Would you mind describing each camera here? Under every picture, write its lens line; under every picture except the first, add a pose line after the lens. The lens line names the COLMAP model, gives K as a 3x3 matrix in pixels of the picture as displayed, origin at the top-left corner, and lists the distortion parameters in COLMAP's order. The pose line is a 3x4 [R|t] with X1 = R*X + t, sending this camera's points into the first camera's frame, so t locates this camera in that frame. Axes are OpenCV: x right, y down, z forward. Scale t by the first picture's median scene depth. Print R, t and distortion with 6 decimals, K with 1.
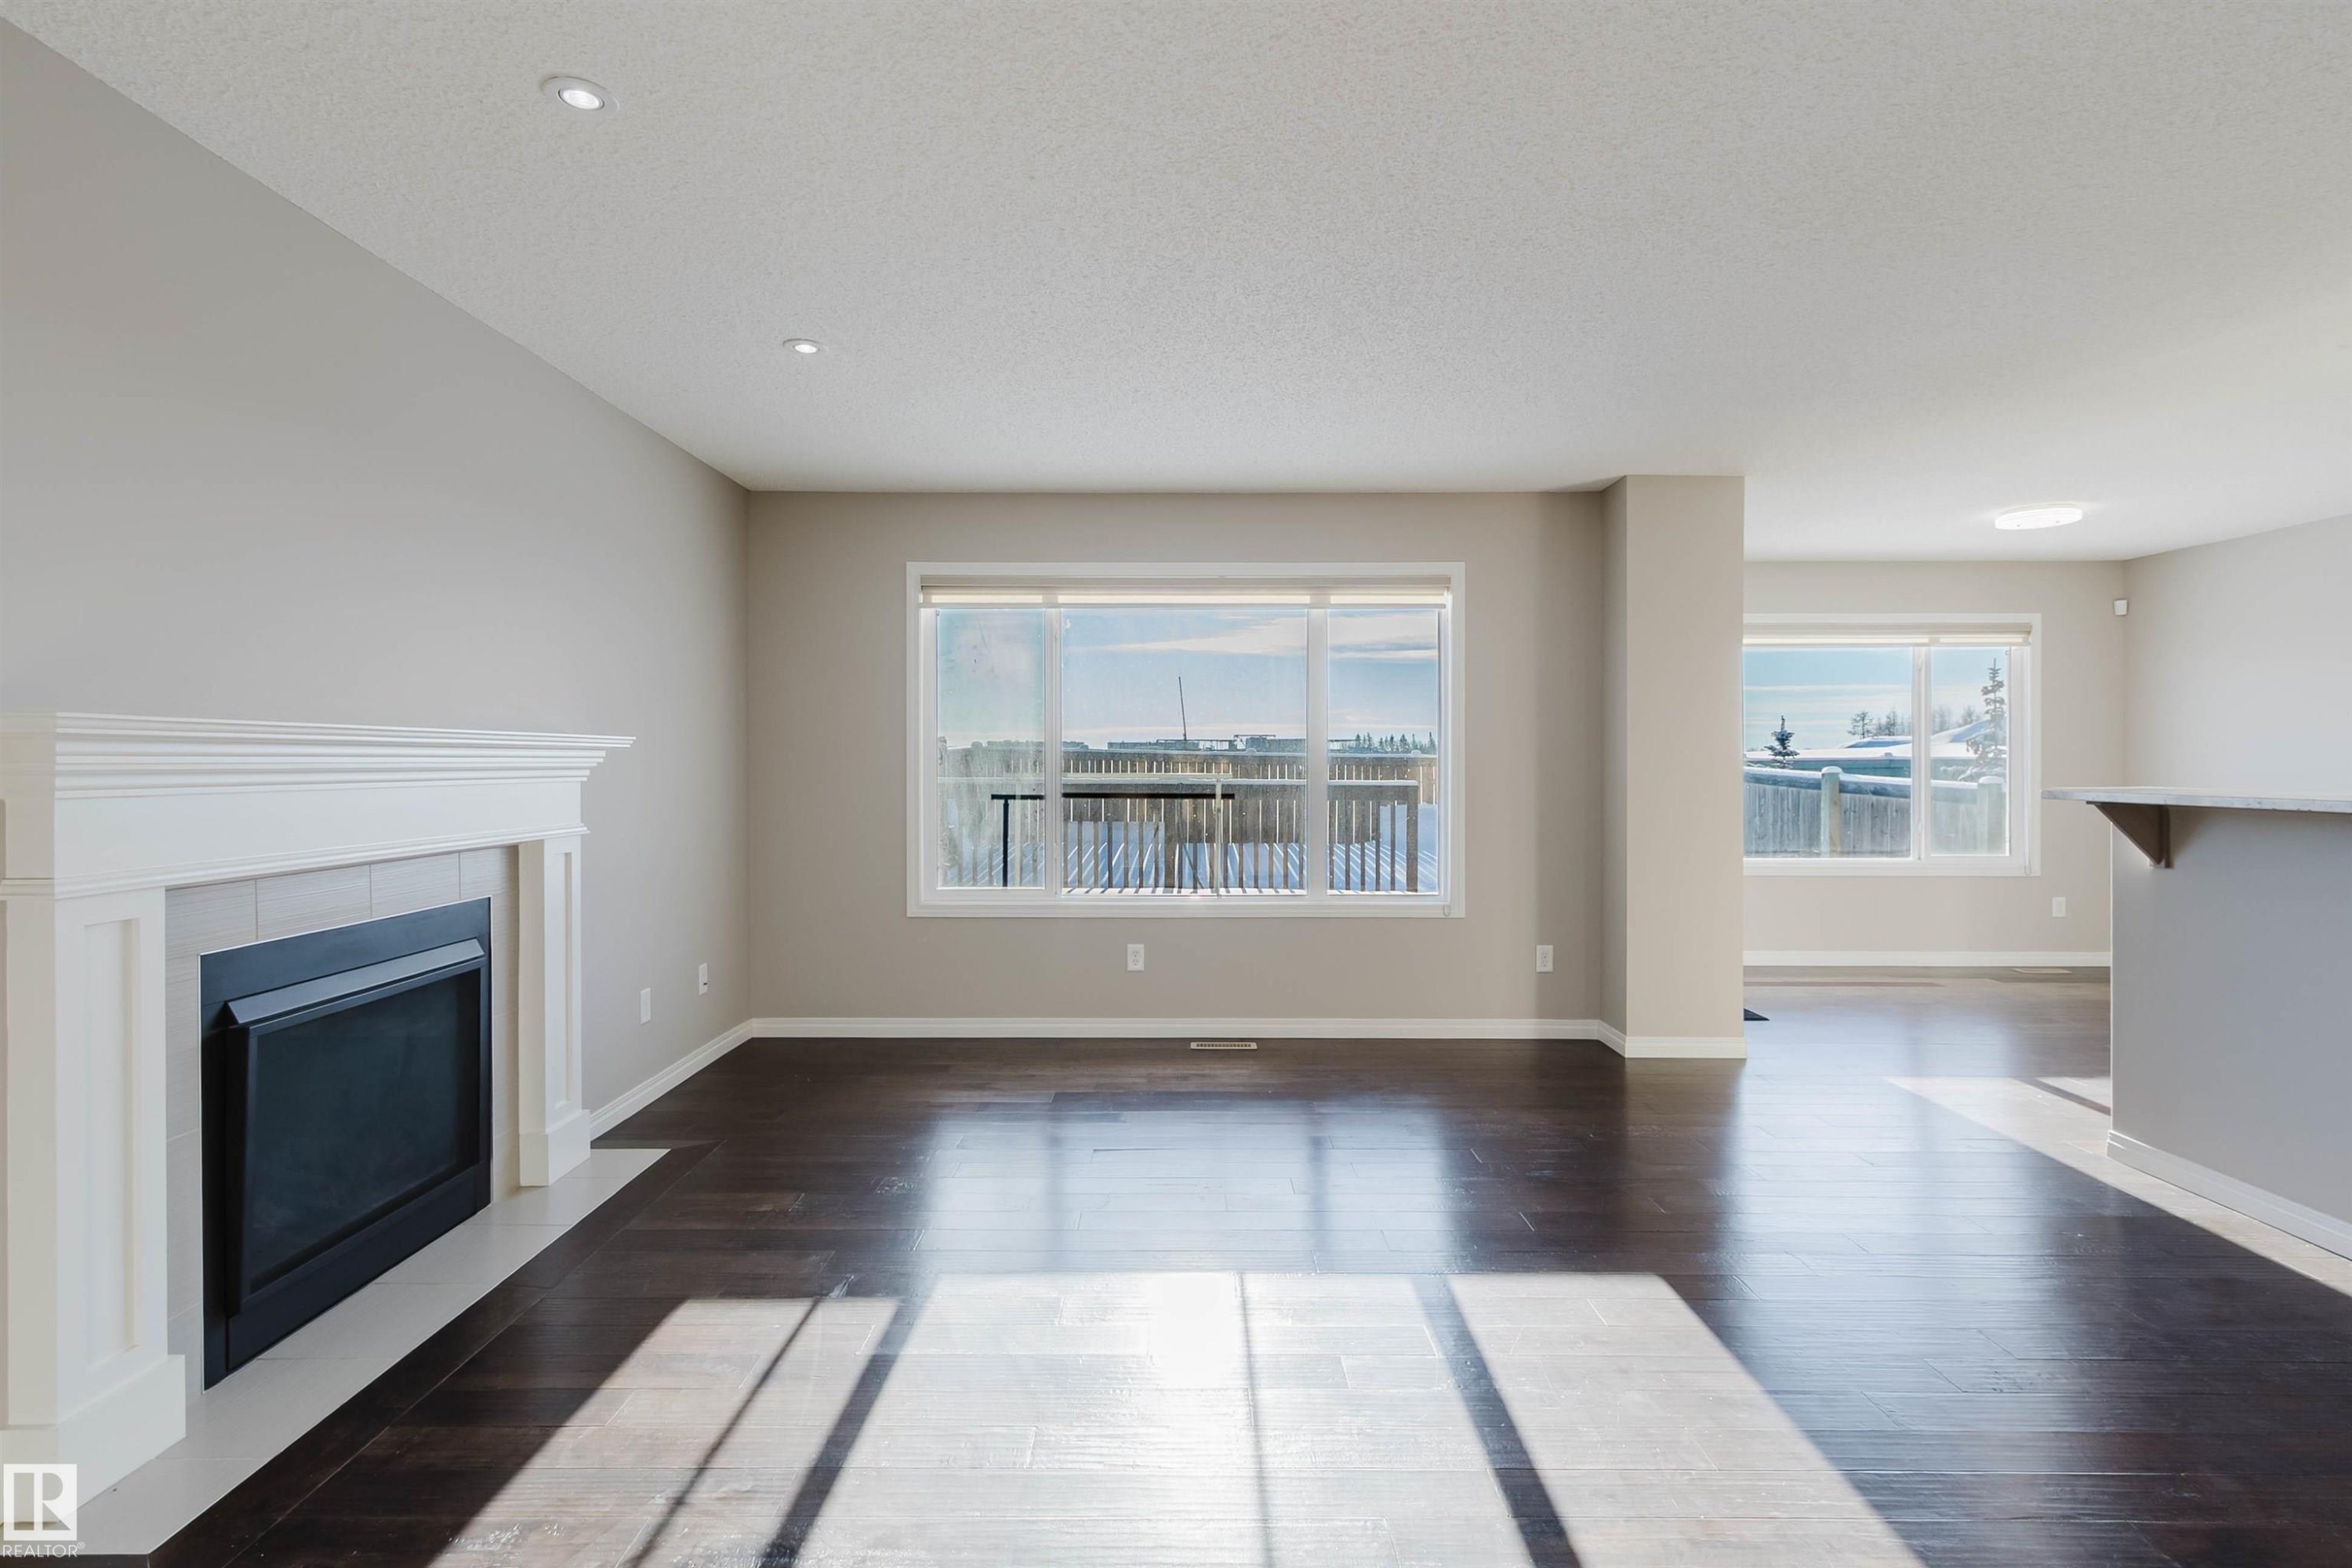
lens RADIAL K [[1181.6, 0, 1171.1], [0, 1181.6, 768.5], [0, 0, 1]] dist [0.024815, -0.001066]
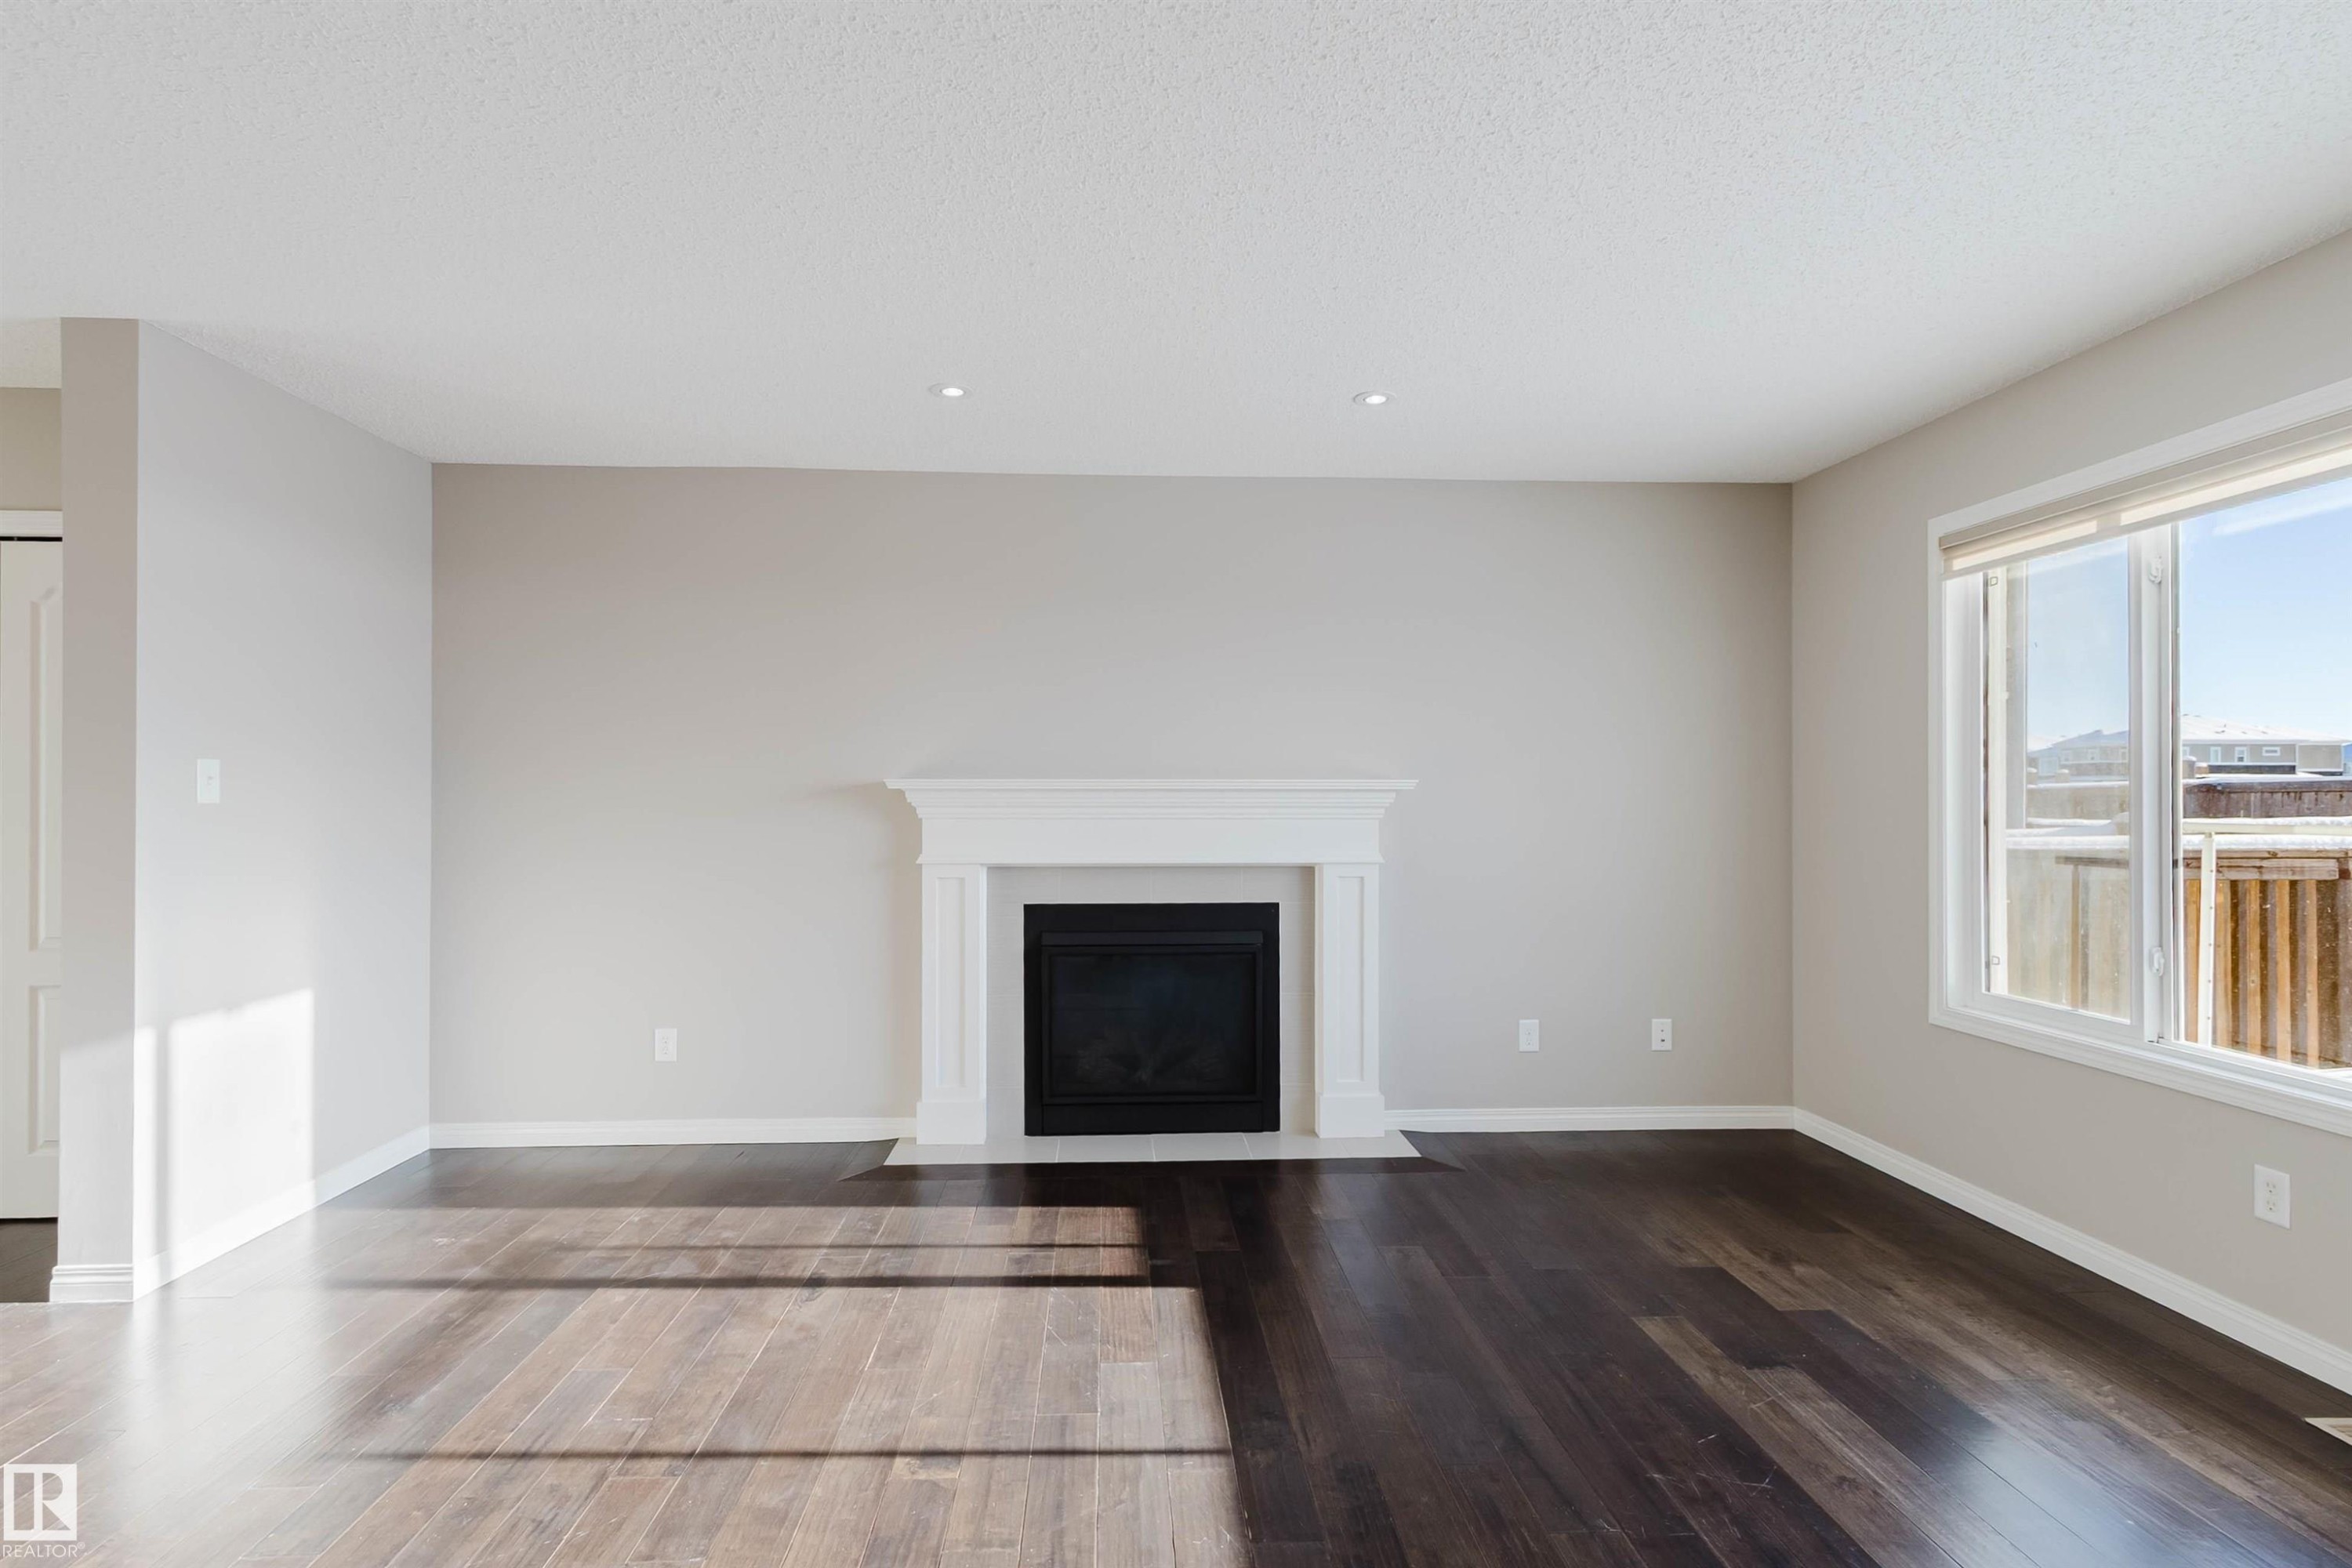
lens RADIAL K [[1155.7, 0, 1162.1], [0, 1155.7, 792.6], [0, 0, 1]] dist [0.025787, -0.000024]
pose [[0.039267, -0.006834, -0.999205, 0.461646], [-0.006932, 0.999951, -0.007112, -0.003530], [0.999205, 0.007206, 0.039218, 0.522029]]
